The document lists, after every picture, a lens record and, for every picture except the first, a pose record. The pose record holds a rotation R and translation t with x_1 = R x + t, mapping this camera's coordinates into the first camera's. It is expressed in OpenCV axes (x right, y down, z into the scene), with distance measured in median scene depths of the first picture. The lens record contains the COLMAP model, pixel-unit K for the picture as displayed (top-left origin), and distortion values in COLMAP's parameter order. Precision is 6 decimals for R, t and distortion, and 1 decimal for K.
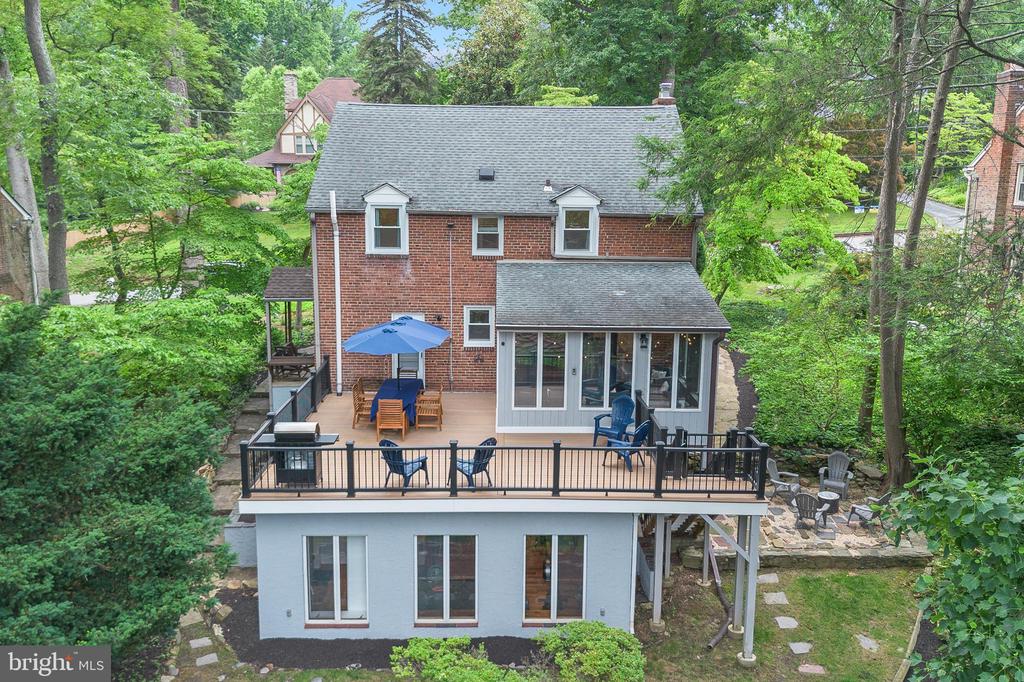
lens RADIAL K [[854.9, 0, 514.9], [0, 854.9, 338.5], [0, 0, 1]] dist [0.033257, -0.021826]
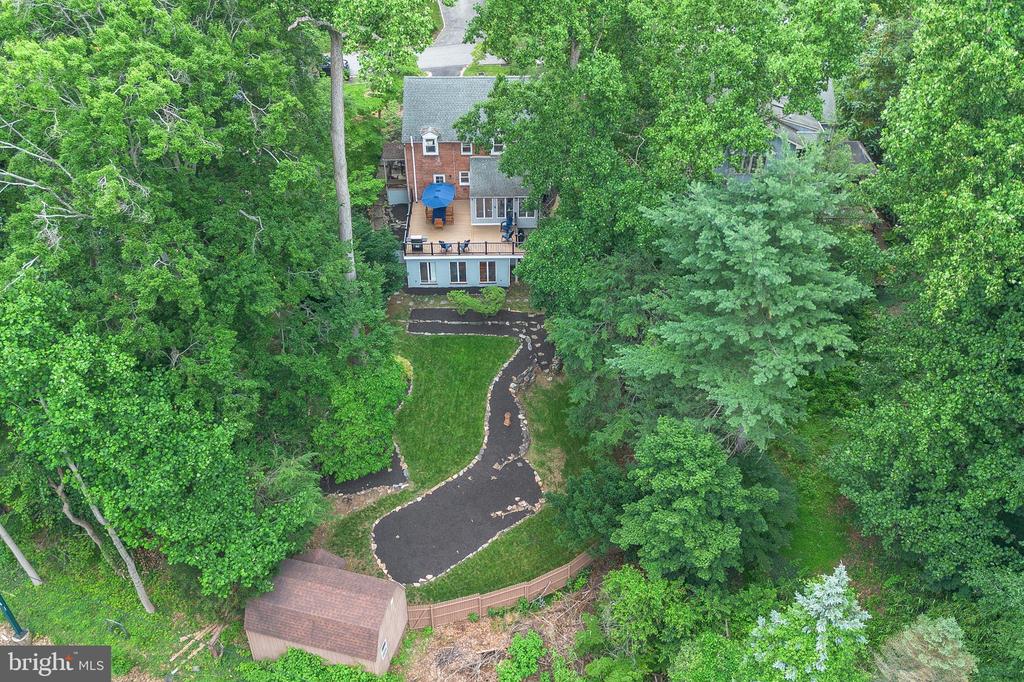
lens RADIAL K [[854.9, 0, 513.4], [0, 854.9, 339.6], [0, 0, 1]] dist [0.033257, -0.021826]
pose [[0.999924, -0.011845, -0.003509, 0.145087], [0.012098, 0.881312, 0.472381, -1.041165], [-0.002503, -0.472387, 0.881388, -2.062989]]
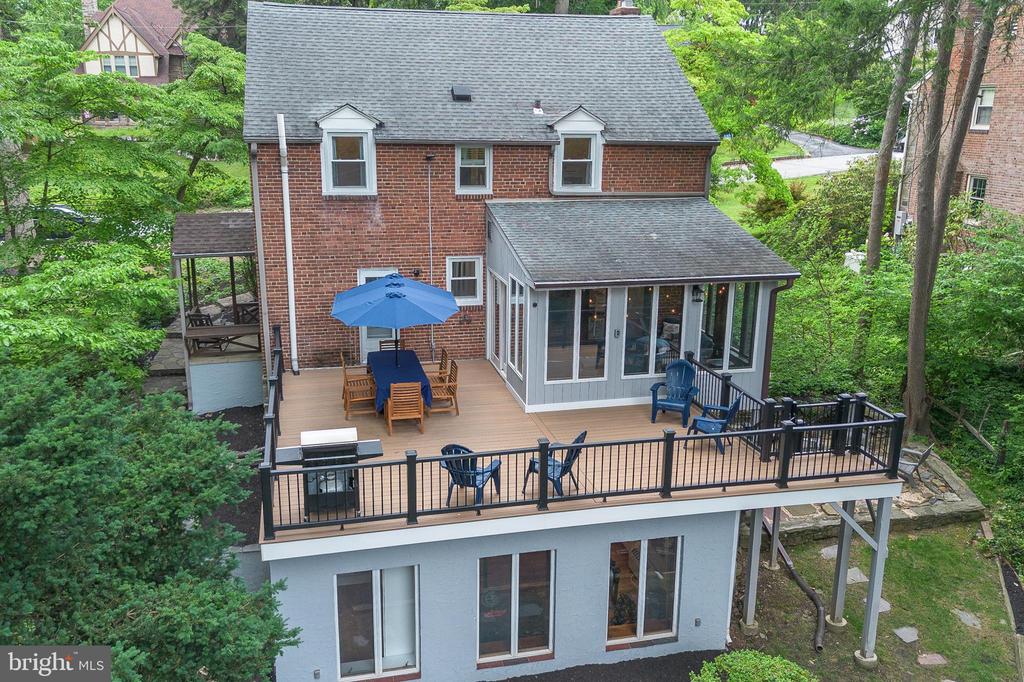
lens RADIAL K [[854.9, 0, 508.6], [0, 854.9, 345.7], [0, 0, 1]] dist [0.033257, -0.021826]
pose [[0.977534, -0.056558, 0.203048, -0.205057], [0.039197, 0.995302, 0.088528, -0.027852], [-0.207101, -0.078580, 0.975159, 0.210391]]
